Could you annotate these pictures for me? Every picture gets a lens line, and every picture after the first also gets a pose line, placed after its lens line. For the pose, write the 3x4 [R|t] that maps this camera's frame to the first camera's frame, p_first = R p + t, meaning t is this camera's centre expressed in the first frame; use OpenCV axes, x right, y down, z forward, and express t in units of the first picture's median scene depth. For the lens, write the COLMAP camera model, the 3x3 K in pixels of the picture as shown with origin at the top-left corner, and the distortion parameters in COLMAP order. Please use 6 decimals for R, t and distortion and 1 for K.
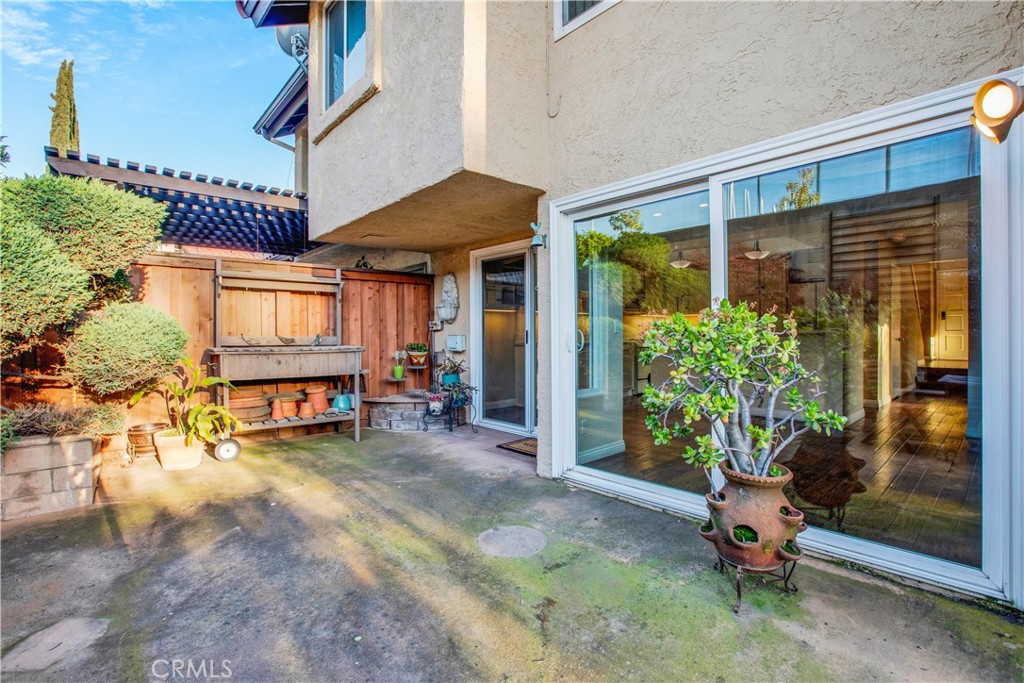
lens RADIAL K [[481.8, 0, 515.3], [0, 481.8, 336.8], [0, 0, 1]] dist [-0.030513, 0.010128]
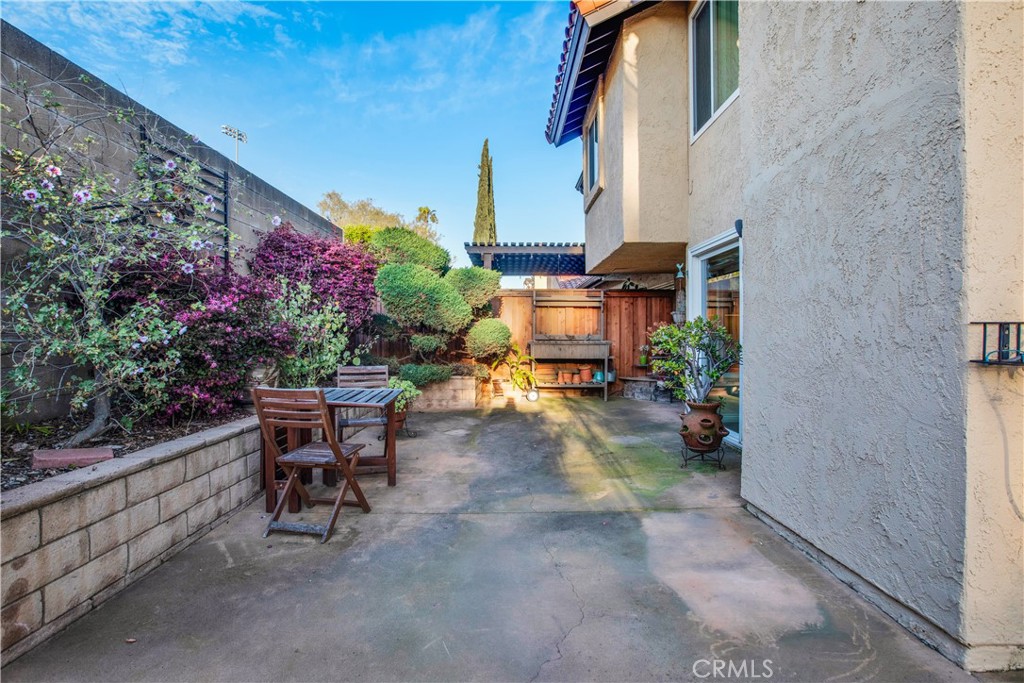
lens RADIAL K [[492.3, 0, 512.0], [0, 492.3, 341.5], [0, 0, 1]] dist [-0.001460, -0.000093]
pose [[0.756354, 0.013699, -0.654019, 0.485542], [-0.007606, 0.999897, 0.012148, 0.003923], [0.654118, -0.004214, 0.756381, -0.418824]]
